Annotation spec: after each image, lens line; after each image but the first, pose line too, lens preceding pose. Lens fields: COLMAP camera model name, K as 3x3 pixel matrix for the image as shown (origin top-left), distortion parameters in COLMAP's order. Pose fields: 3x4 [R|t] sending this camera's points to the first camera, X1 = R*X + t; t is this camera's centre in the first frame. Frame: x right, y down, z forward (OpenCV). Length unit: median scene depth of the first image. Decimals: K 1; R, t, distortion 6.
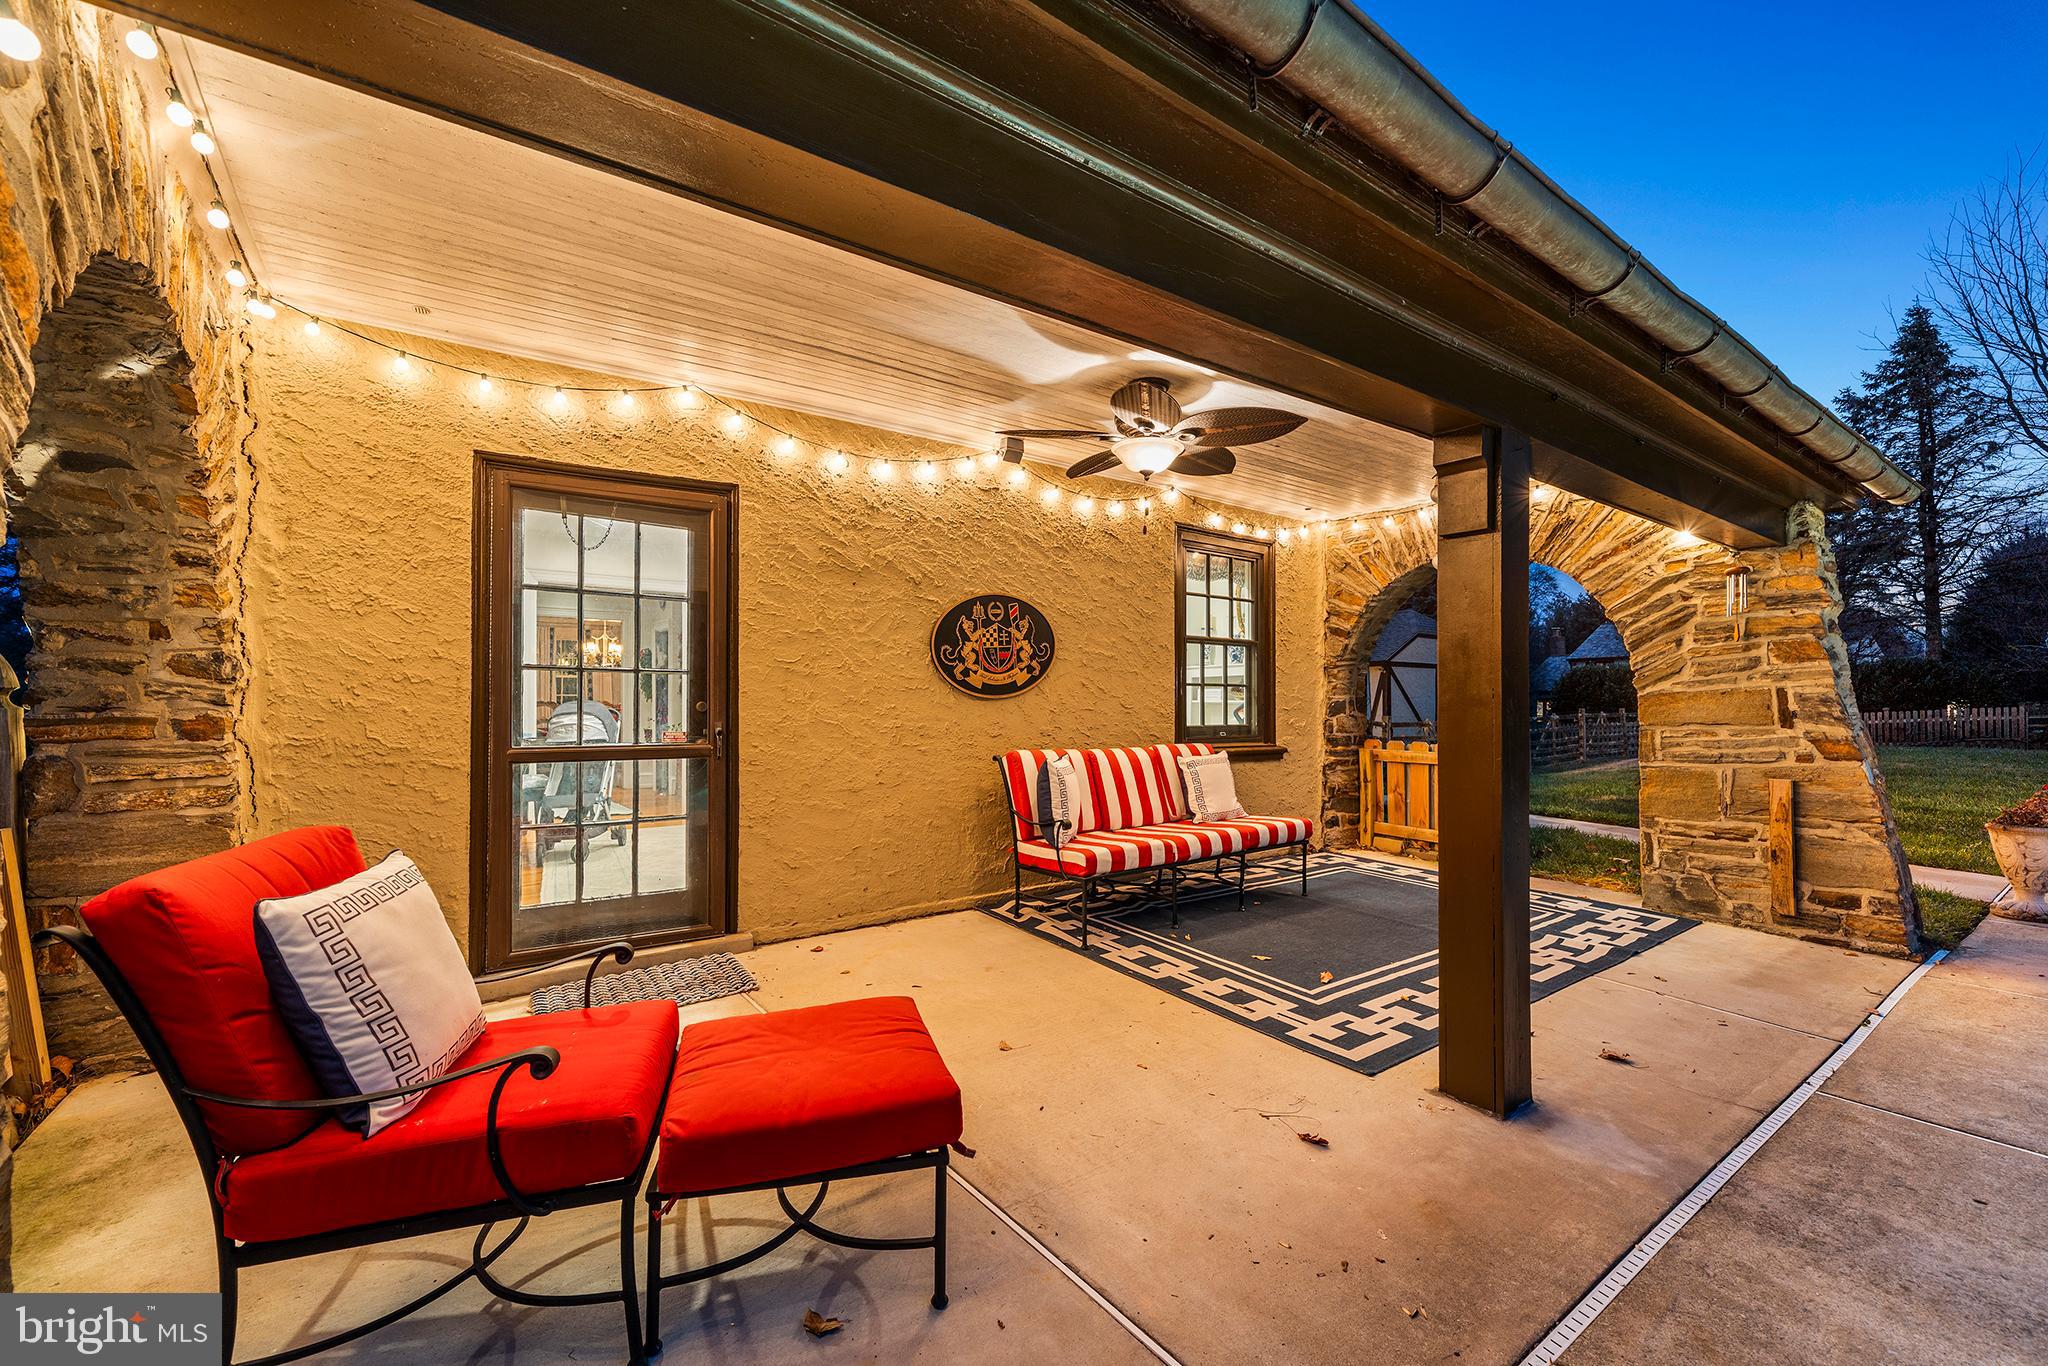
lens RADIAL K [[790.6, 0, 1007.6], [0, 790.6, 700.4], [0, 0, 1]] dist [0.000811, -0.000488]
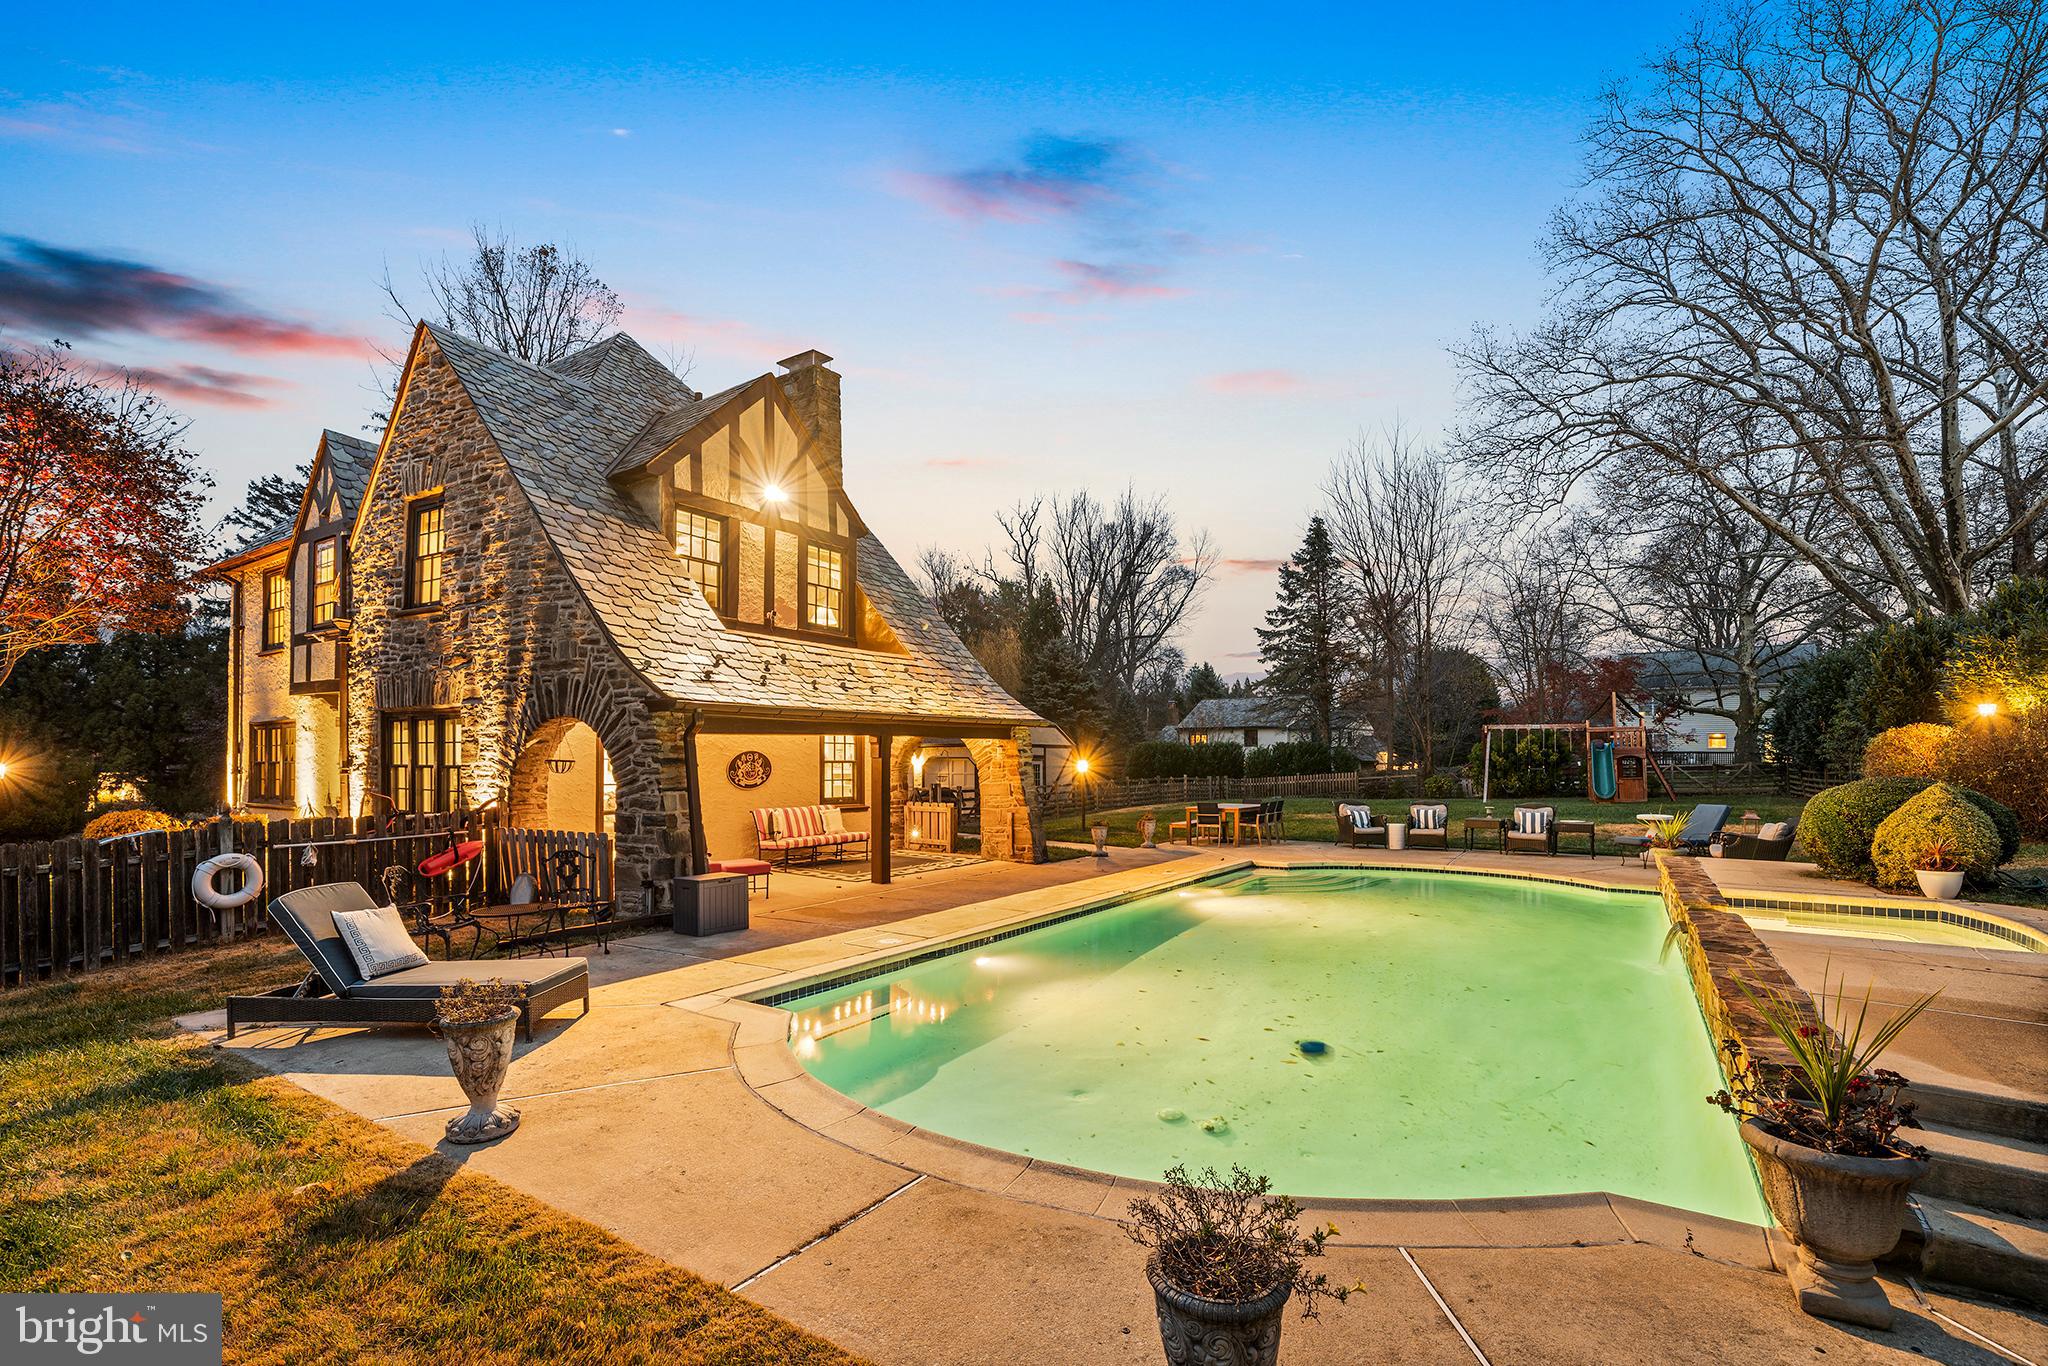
lens RADIAL K [[868.8, 0, 1005.3], [0, 868.8, 756.0], [0, 0, 1]] dist [0.001680, 0.000085]
pose [[0.930316, 0.002390, 0.366751, -0.322098], [-0.002273, 0.999997, -0.000749, -0.128173], [-0.366752, -0.000137, 0.930319, -2.286143]]
